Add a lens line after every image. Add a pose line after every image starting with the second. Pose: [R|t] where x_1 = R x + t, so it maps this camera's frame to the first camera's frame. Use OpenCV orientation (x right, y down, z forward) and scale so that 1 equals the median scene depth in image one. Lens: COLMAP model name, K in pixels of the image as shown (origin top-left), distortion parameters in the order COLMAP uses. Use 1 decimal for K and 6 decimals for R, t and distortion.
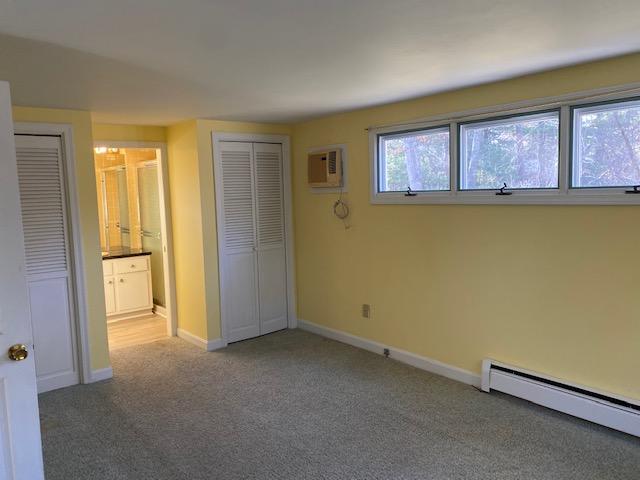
lens RADIAL K [[476.9, 0, 320.0], [0, 476.9, 240.0], [0, 0, 1]] dist [-0.012508, -0.003487]
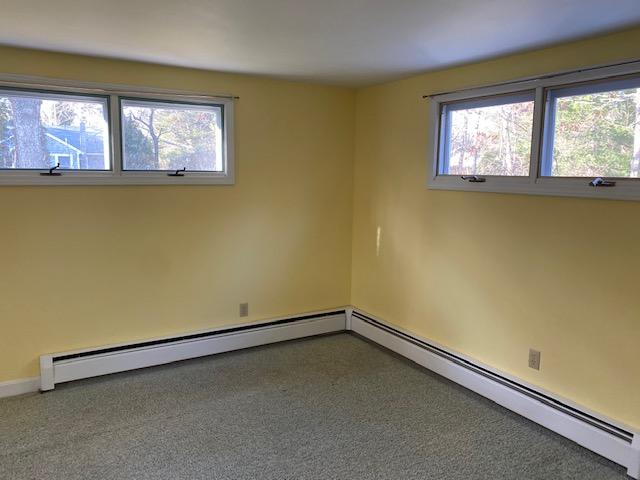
lens RADIAL K [[476.9, 0, 320.0], [0, 476.9, 240.0], [0, 0, 1]] dist [-0.012508, -0.003487]
pose [[0.147092, -0.114239, 0.982504, -0.512200], [0.076656, 0.991637, 0.103825, -0.027500], [-0.986148, 0.060043, 0.154619, 0.374654]]
